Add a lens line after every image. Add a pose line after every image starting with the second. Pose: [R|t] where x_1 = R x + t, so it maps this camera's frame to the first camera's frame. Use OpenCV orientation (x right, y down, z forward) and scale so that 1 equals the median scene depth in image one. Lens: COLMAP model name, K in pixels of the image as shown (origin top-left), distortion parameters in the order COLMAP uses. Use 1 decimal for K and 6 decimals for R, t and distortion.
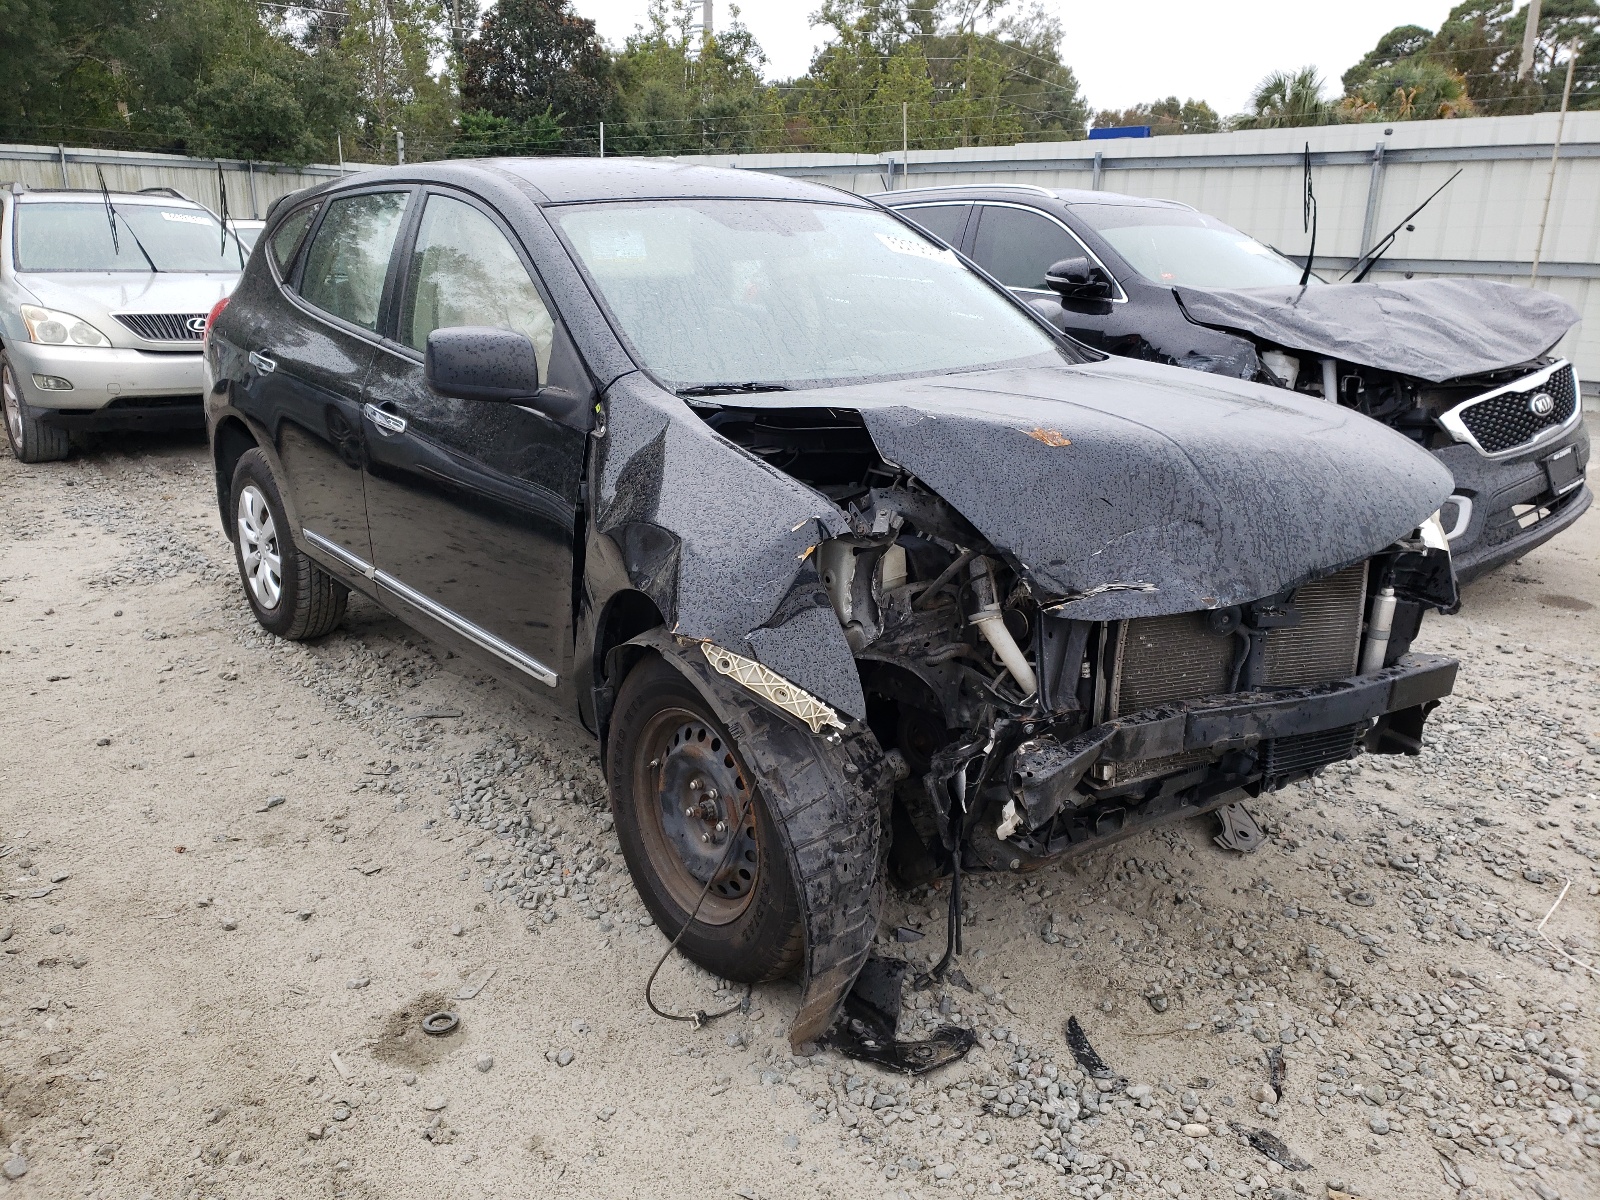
lens RADIAL K [[1193.3, 0, 741.8], [0, 1193.3, 599.3], [0, 0, 1]] dist [0.019574, -0.004321]
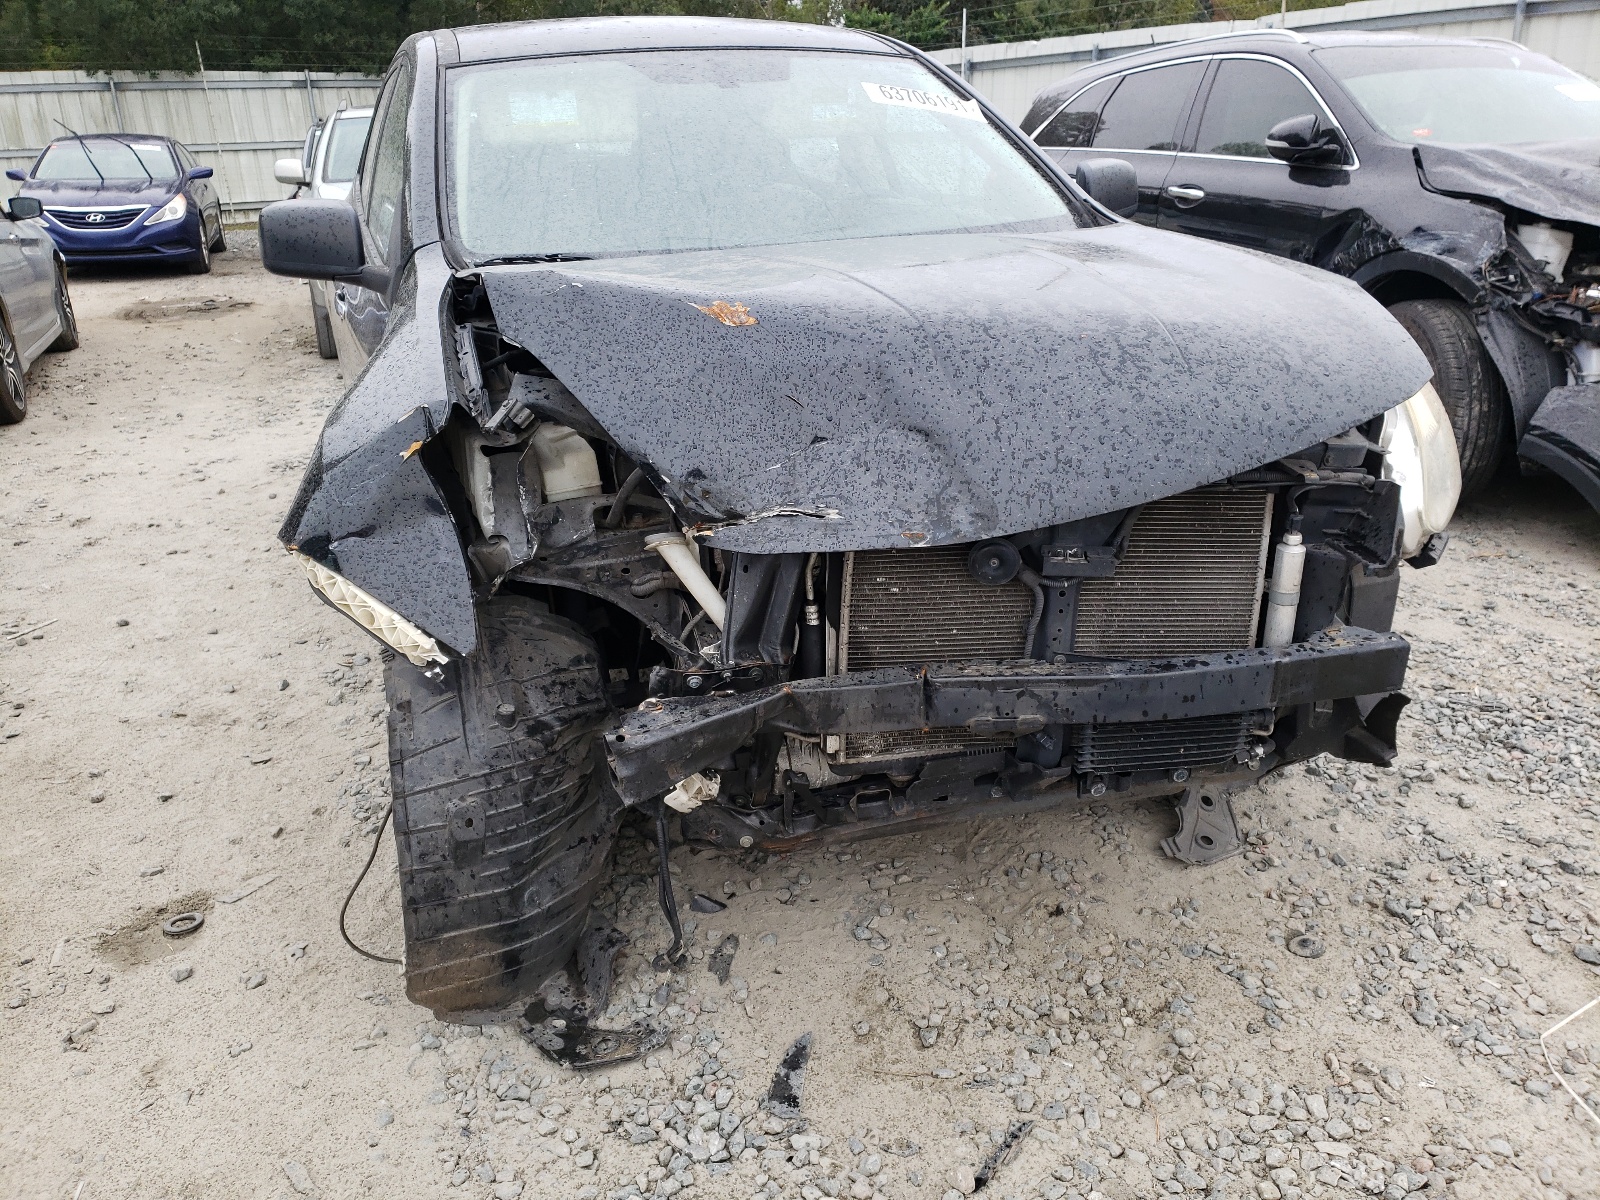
lens RADIAL K [[1193.3, 0, 741.8], [0, 1193.3, 599.3], [0, 0, 1]] dist [0.019574, -0.004321]
pose [[0.952971, 0.072075, -0.294365, 0.426246], [-0.050379, 0.995469, 0.080645, -0.011066], [0.298844, -0.062023, 0.952284, 0.211748]]
